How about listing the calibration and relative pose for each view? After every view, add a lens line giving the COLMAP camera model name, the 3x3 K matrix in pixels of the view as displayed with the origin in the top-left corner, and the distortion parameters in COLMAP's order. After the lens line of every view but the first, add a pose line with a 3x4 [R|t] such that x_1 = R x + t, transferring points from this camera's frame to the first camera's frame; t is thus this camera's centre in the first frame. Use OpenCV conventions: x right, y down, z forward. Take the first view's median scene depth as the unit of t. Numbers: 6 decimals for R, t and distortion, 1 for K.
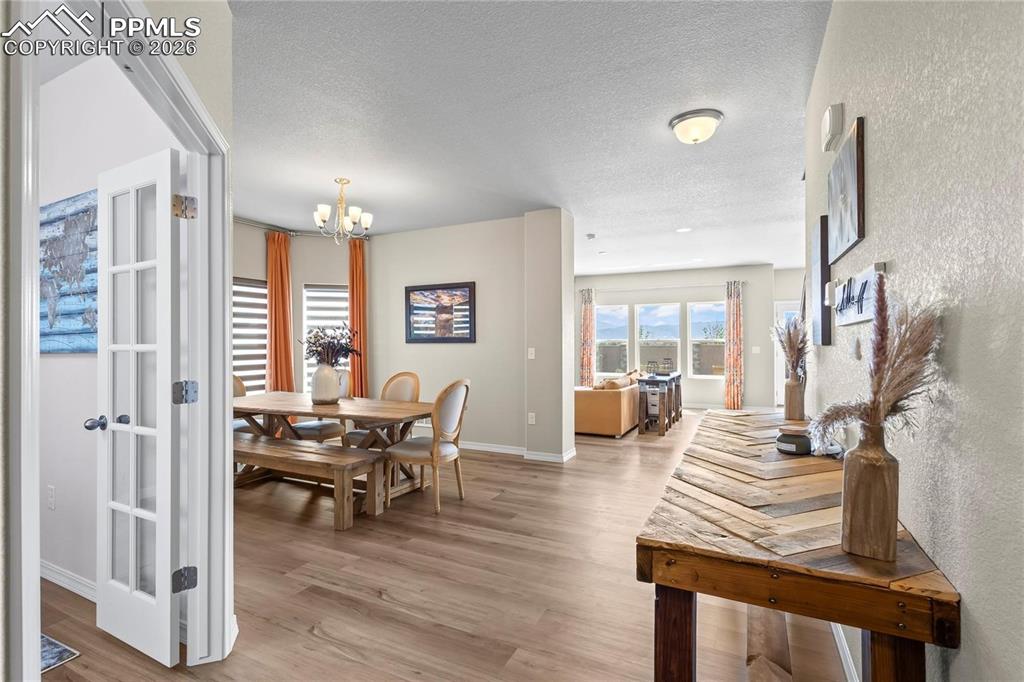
lens RADIAL K [[473.6, 0, 513.7], [0, 473.6, 342.4], [0, 0, 1]] dist [0.012203, 0.000024]
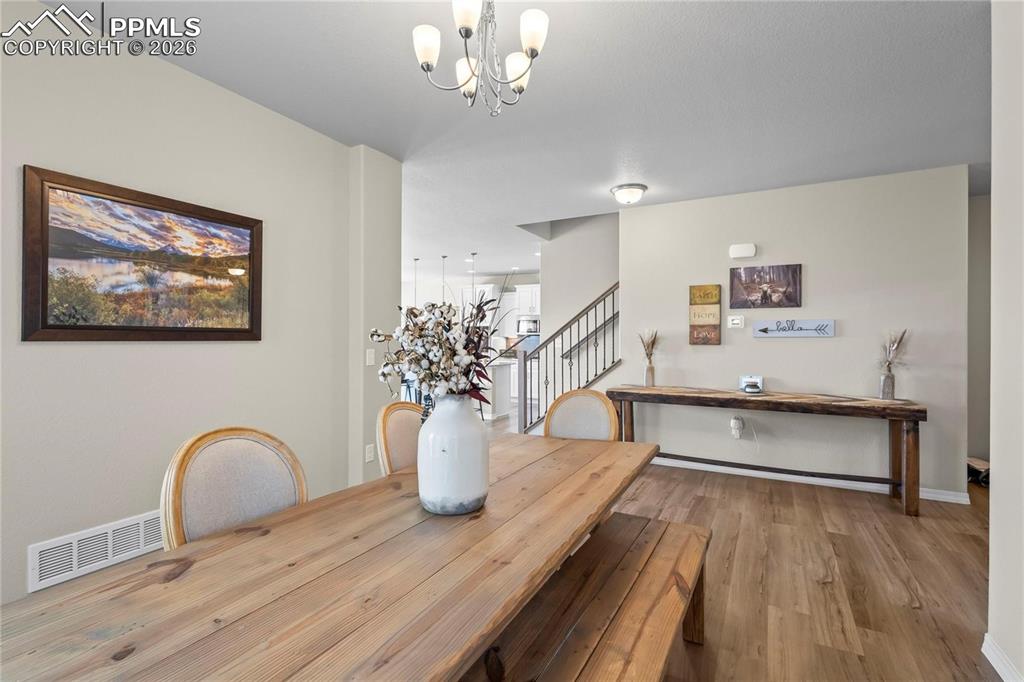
lens RADIAL K [[473.6, 0, 513.7], [0, 473.6, 342.4], [0, 0, 1]] dist [0.012203, 0.000024]
pose [[0.029934, -0.003417, 0.999546, -0.579685], [-0.009635, 0.999947, 0.003706, -0.002467], [-0.999505, -0.009741, 0.029899, 0.709410]]
